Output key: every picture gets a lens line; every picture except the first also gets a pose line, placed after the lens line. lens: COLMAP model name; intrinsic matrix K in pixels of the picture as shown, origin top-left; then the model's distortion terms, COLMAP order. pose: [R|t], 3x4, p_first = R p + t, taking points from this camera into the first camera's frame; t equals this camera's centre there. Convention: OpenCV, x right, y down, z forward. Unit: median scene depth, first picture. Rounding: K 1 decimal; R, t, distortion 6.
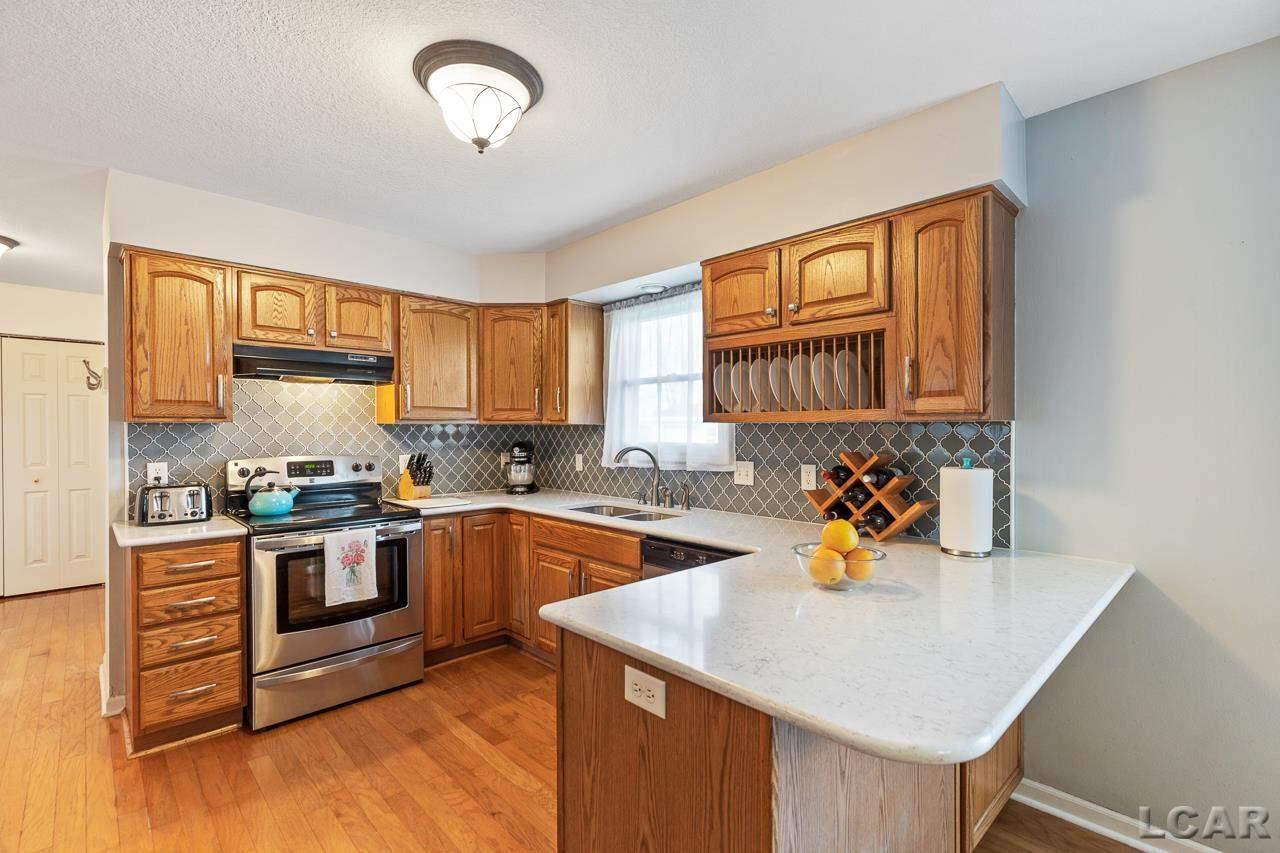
lens RADIAL K [[579.5, 0, 639.9], [0, 579.5, 428.3], [0, 0, 1]] dist [0.004961, 0.000473]
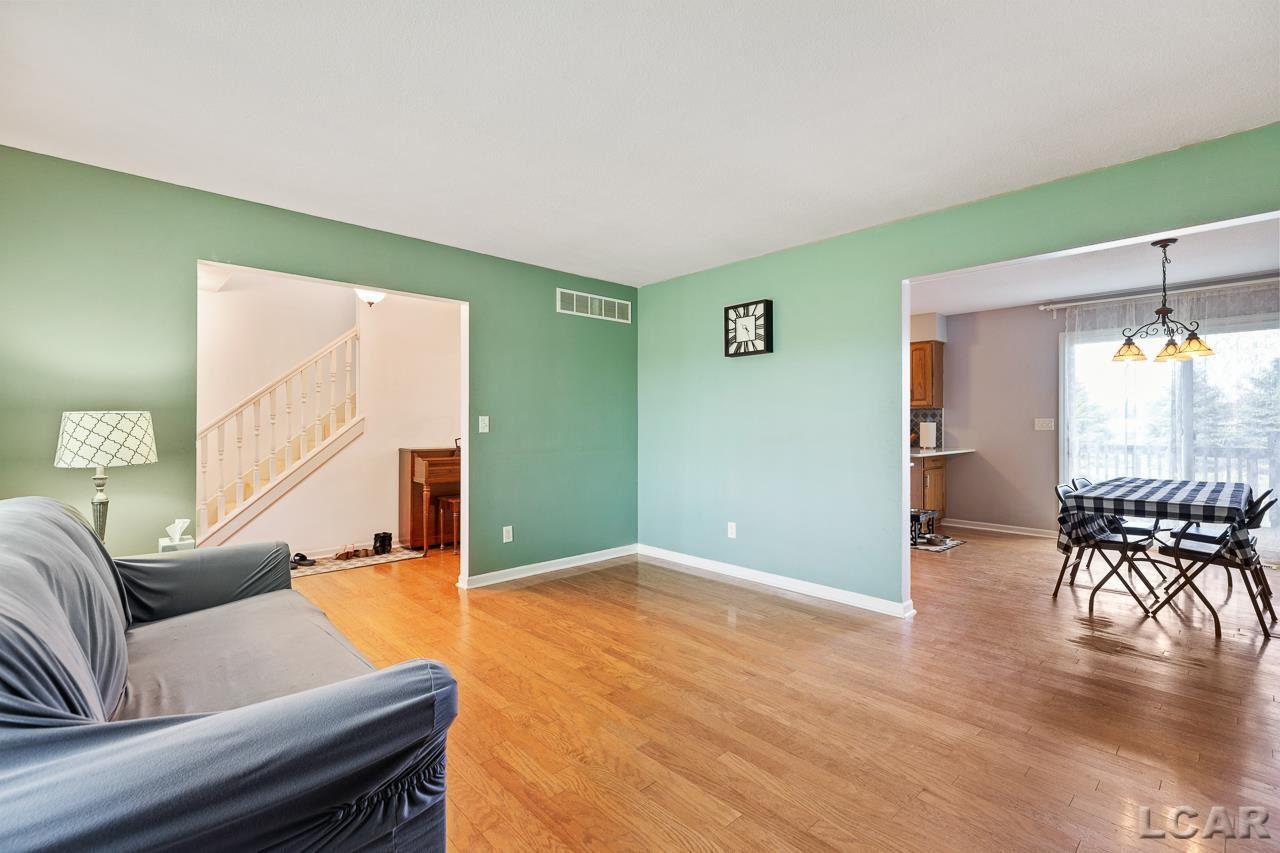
lens RADIAL K [[579.5, 0, 639.3], [0, 579.5, 423.5], [0, 0, 1]] dist [0.004961, 0.000473]
pose [[0.999981, 0.004709, -0.004017, -1.079962], [-0.004746, 0.999945, -0.009321, 0.115861], [0.003973, 0.009340, 0.999948, -2.338572]]
